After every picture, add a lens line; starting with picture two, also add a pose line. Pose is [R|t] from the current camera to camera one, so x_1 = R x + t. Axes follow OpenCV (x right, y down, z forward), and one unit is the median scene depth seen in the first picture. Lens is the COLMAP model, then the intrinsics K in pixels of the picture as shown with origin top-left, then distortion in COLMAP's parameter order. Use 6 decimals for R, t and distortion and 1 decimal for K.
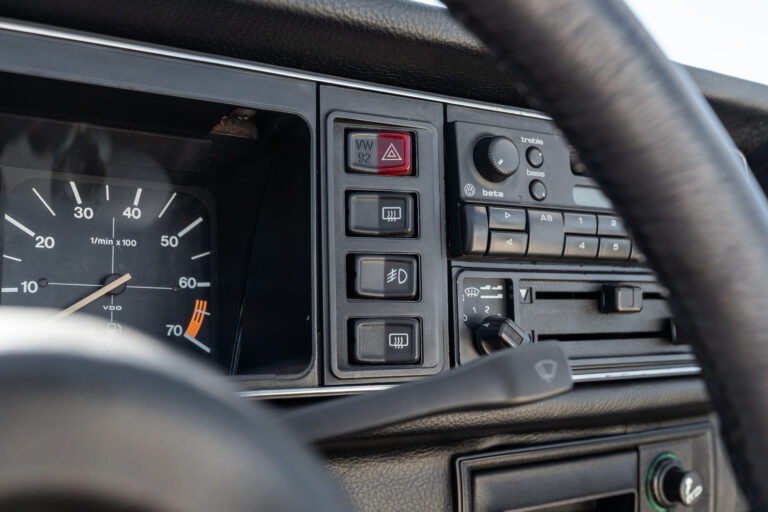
lens RADIAL K [[856.3, 0, 388.9], [0, 856.3, 255.4], [0, 0, 1]] dist [0.020508, 0.000000]
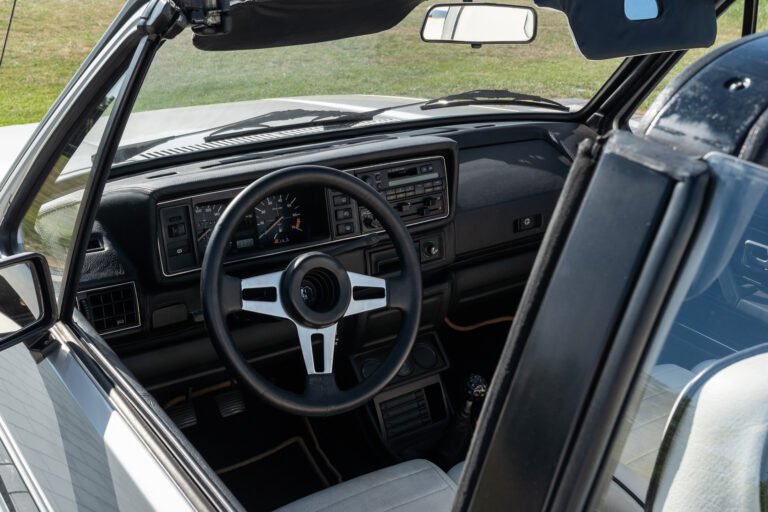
lens RADIAL K [[881.0, 0, 379.4], [0, 881.0, 258.4], [0, 0, 1]] dist [0.069433, 0.000000]
pose [[0.995823, -0.090610, 0.011241, 0.099895], [0.083477, 0.953399, 0.289935, -0.987562], [-0.036988, -0.287786, 0.956980, -3.182963]]
